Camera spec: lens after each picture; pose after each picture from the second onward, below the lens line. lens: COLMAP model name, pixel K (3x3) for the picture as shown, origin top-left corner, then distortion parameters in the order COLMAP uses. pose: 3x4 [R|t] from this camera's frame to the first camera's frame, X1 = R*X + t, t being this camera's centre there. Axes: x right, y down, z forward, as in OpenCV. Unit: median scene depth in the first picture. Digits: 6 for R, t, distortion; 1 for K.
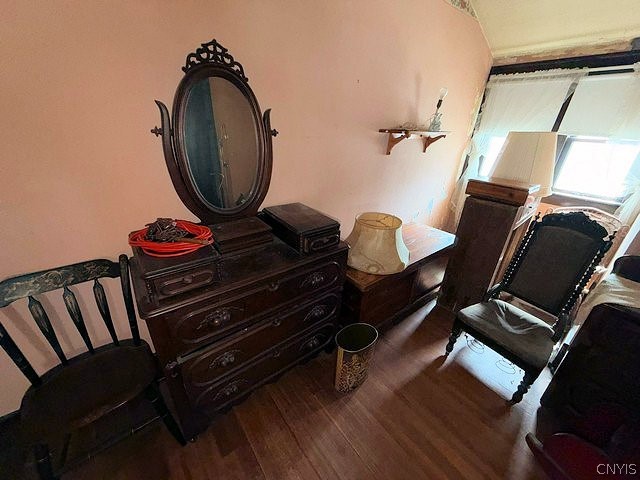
lens RADIAL K [[255.3, 0, 320.4], [0, 255.3, 239.8], [0, 0, 1]] dist [-0.000929, -0.000004]
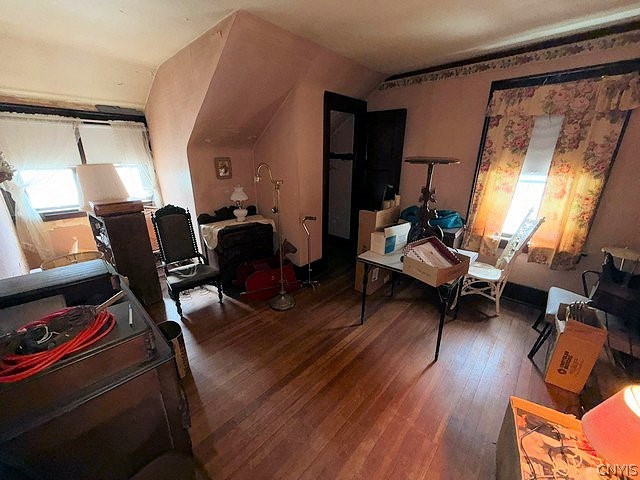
lens RADIAL K [[255.3, 0, 319.1], [0, 255.3, 239.3], [0, 0, 1]] dist [-0.000929, -0.000004]
pose [[-0.158907, -0.340893, 0.926575, -0.849997], [0.405779, 0.833018, 0.376063, -0.137935], [-0.900051, 0.435744, 0.005955, 0.115617]]
